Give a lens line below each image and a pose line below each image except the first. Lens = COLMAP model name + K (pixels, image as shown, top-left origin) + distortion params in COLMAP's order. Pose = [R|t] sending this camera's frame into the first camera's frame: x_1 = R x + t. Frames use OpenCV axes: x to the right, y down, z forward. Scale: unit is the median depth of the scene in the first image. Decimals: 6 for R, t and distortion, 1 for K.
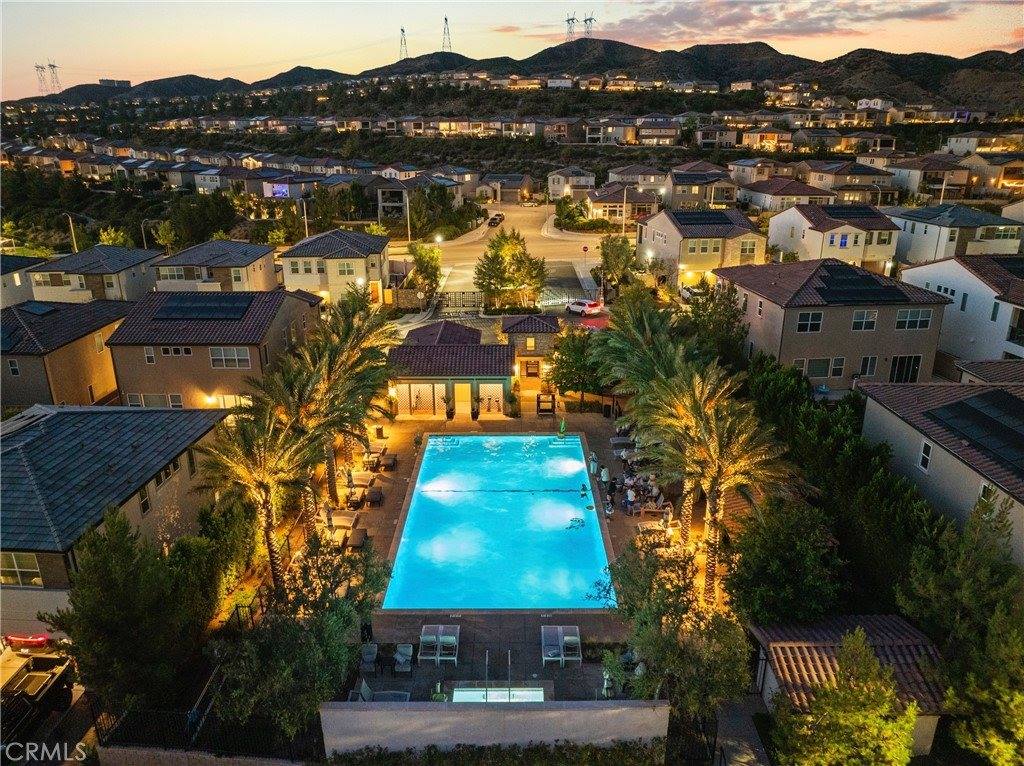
lens RADIAL K [[718.1, 0, 512.0], [0, 718.1, 383.0], [0, 0, 1]] dist [-0.040857, -0.001702]
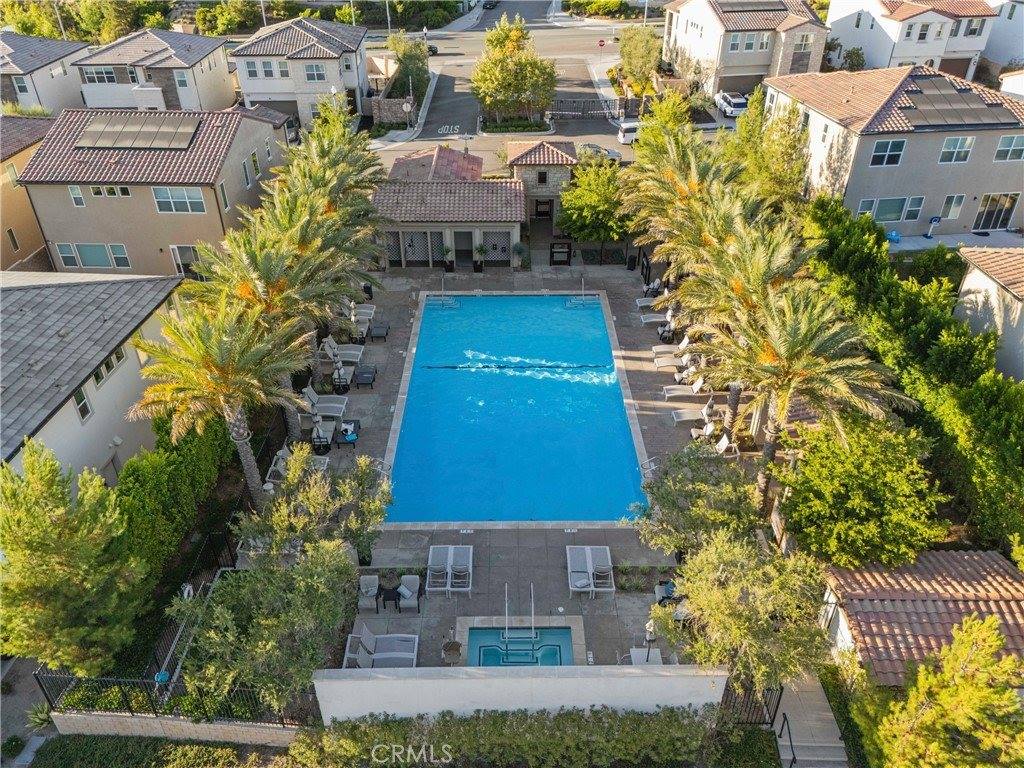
lens RADIAL K [[751.4, 0, 512.0], [0, 751.4, 384.0], [0, 0, 1]] dist [0.062949, -0.054202]
pose [[0.999976, -0.001869, 0.006639, -0.017878], [0.000164, 0.968771, 0.247957, -0.045898], [-0.006895, -0.247950, 0.968748, 0.093593]]
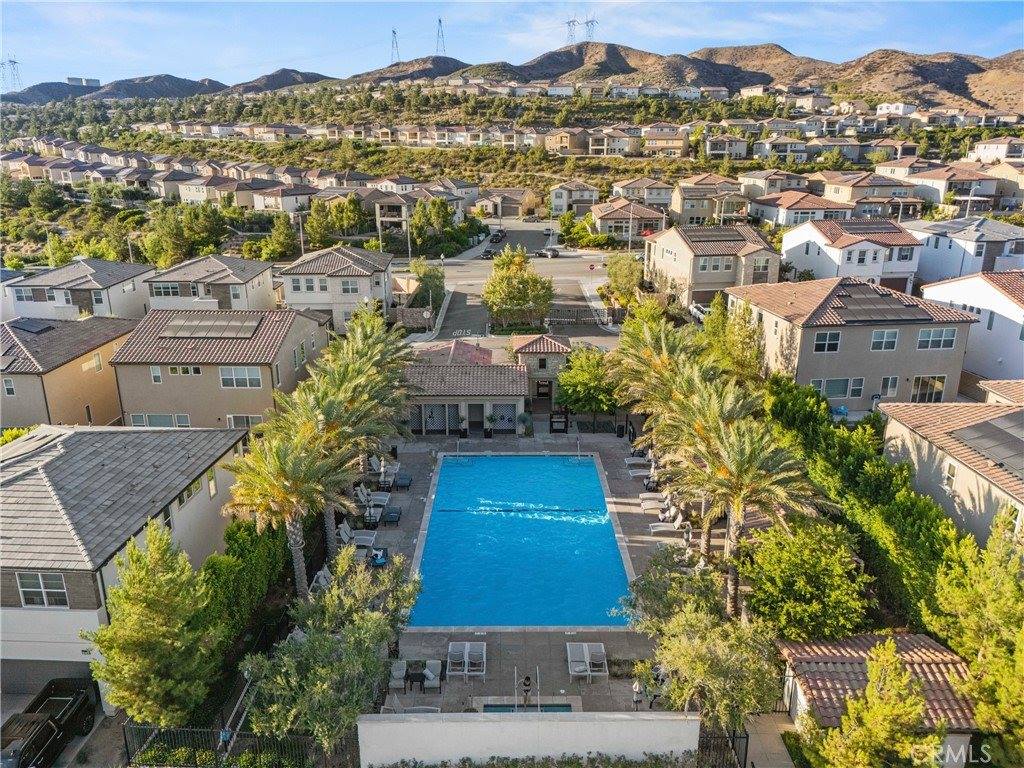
lens RADIAL K [[751.4, 0, 512.0], [0, 751.4, 384.0], [0, 0, 1]] dist [0.062949, -0.054202]
pose [[0.999988, 0.001065, 0.004821, -0.024239], [-0.000933, 0.999628, -0.027255, 0.001781], [-0.004848, 0.027250, 0.999617, -0.046990]]
